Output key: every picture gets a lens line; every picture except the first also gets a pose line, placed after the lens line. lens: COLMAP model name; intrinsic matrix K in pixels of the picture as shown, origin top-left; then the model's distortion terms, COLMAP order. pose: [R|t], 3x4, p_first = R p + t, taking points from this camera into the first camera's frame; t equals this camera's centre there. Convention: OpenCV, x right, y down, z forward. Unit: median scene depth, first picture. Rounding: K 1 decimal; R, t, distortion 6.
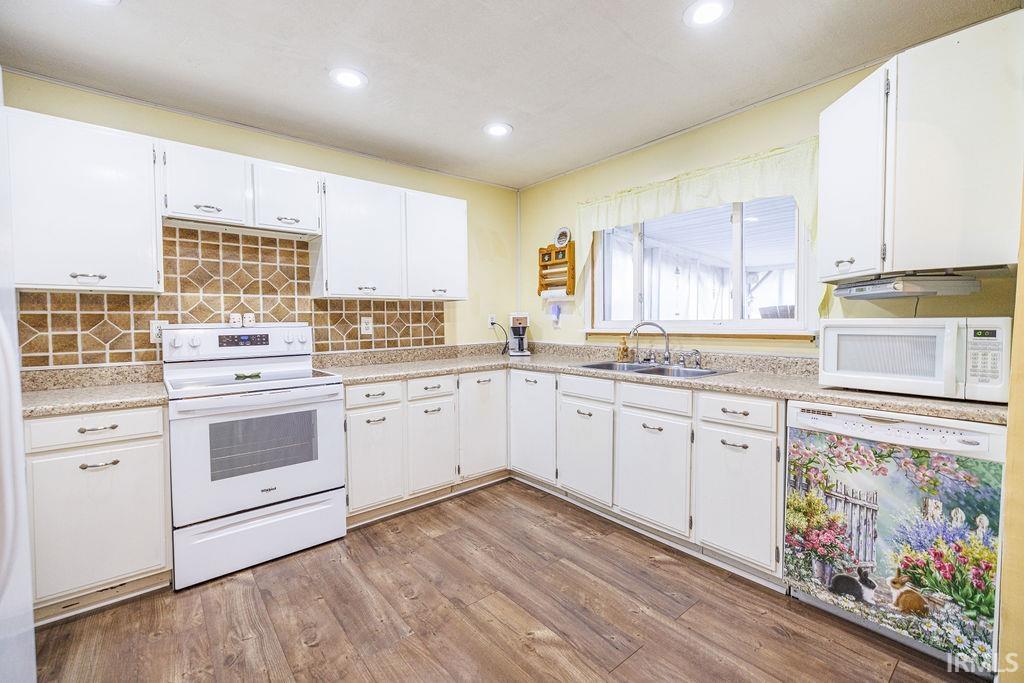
lens RADIAL K [[434.9, 0, 511.7], [0, 434.9, 335.8], [0, 0, 1]] dist [-0.000026, 0.000508]
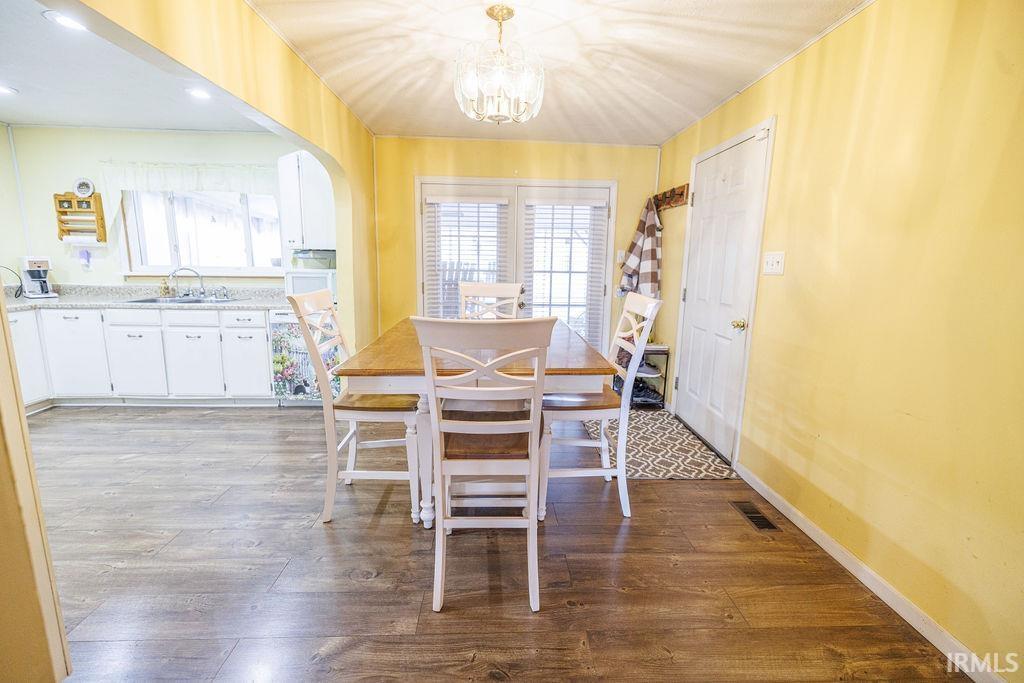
lens RADIAL K [[434.9, 0, 512.7], [0, 434.9, 331.9], [0, 0, 1]] dist [-0.000026, 0.000508]
pose [[0.601648, -0.116495, 0.790221, -0.191634], [0.006648, 0.990004, 0.140885, -0.018165], [-0.798734, -0.079510, 0.596408, -0.738857]]
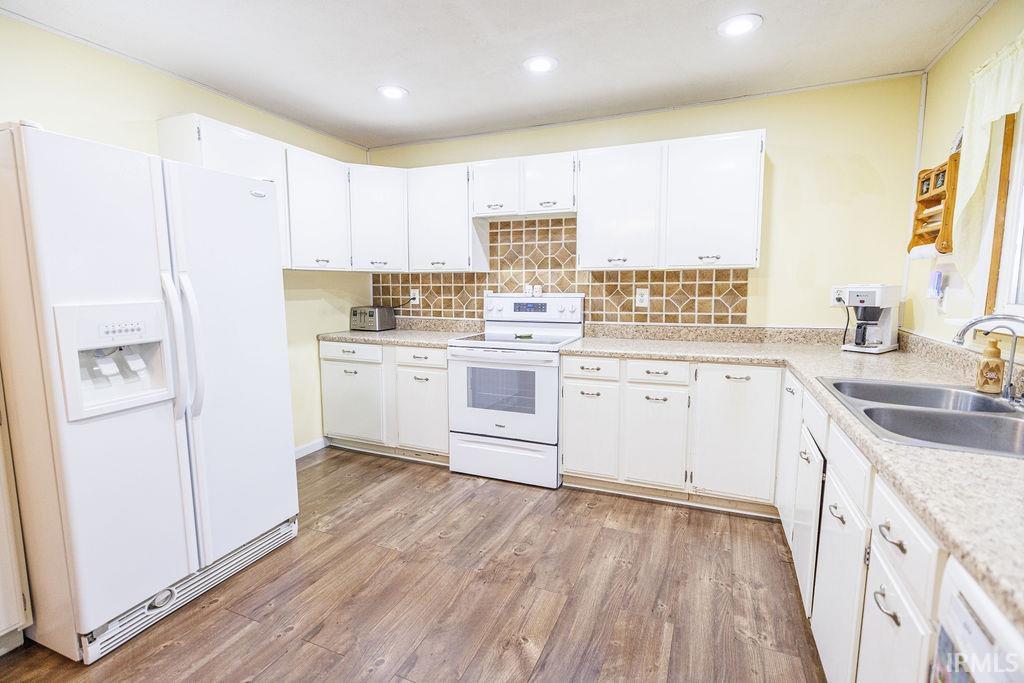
lens RADIAL K [[471.4, 0, 516.6], [0, 471.4, 339.9], [0, 0, 1]] dist [-0.012099, 0.000011]
pose [[0.459548, 0.113833, -0.880828, 0.531224], [-0.033411, 0.993266, 0.110932, -0.043195], [0.887524, -0.021549, 0.460257, 0.331563]]
